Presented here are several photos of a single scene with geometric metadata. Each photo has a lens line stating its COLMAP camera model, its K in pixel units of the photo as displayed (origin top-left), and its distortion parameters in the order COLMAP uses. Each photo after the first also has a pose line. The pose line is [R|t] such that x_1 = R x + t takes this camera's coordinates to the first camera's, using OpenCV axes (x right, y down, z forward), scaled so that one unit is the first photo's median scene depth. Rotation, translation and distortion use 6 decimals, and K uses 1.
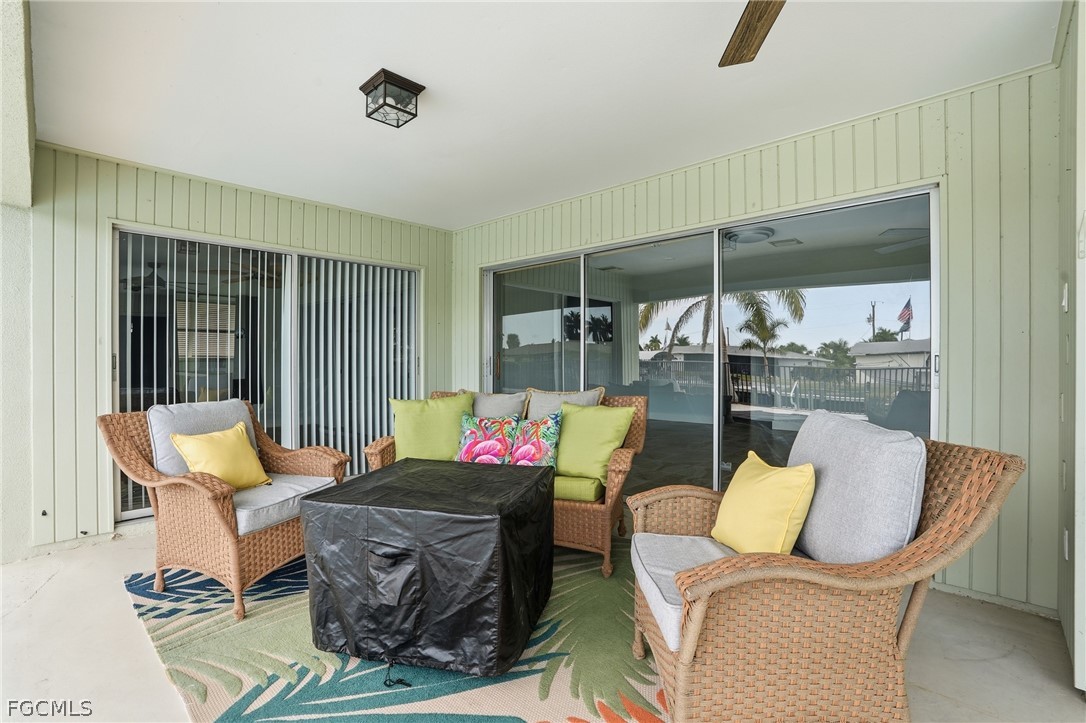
lens RADIAL K [[490.5, 0, 543.0], [0, 490.5, 361.5], [0, 0, 1]] dist [-0.024893, 0.000170]
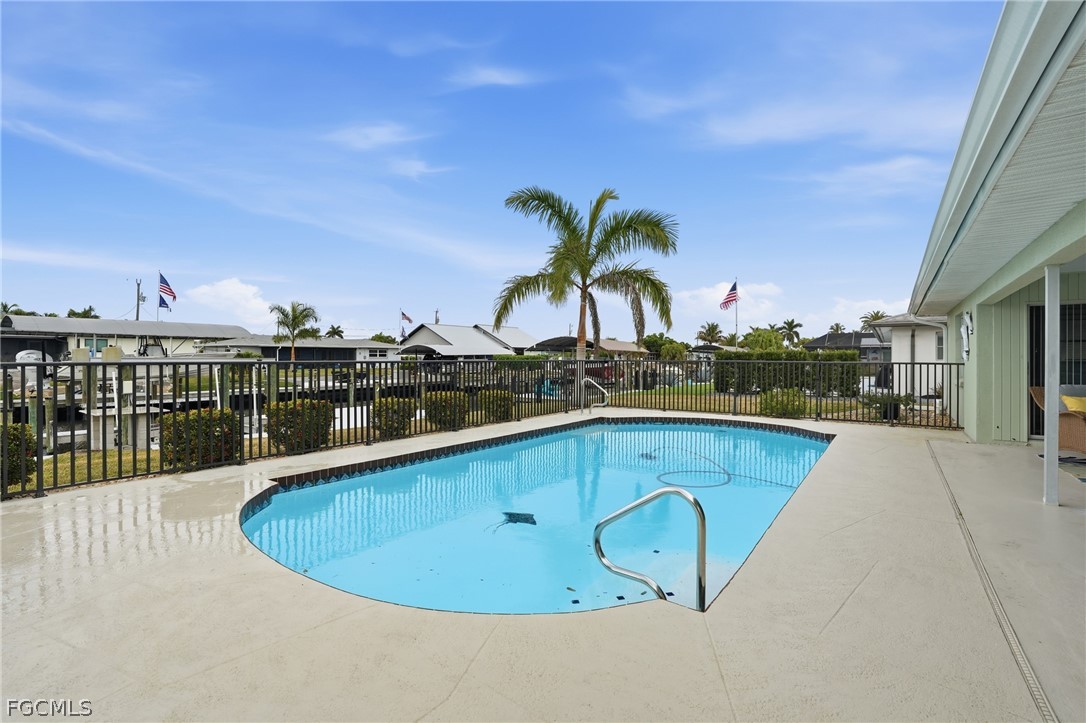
lens RADIAL K [[533.7, 0, 543.0], [0, 533.7, 361.5], [0, 0, 1]] dist [0.000595, 0.000355]
pose [[0.164177, 0.002356, -0.986428, 1.242679], [0.002388, 0.999993, 0.002785, -0.031640], [0.986428, -0.002813, 0.164170, -1.709504]]
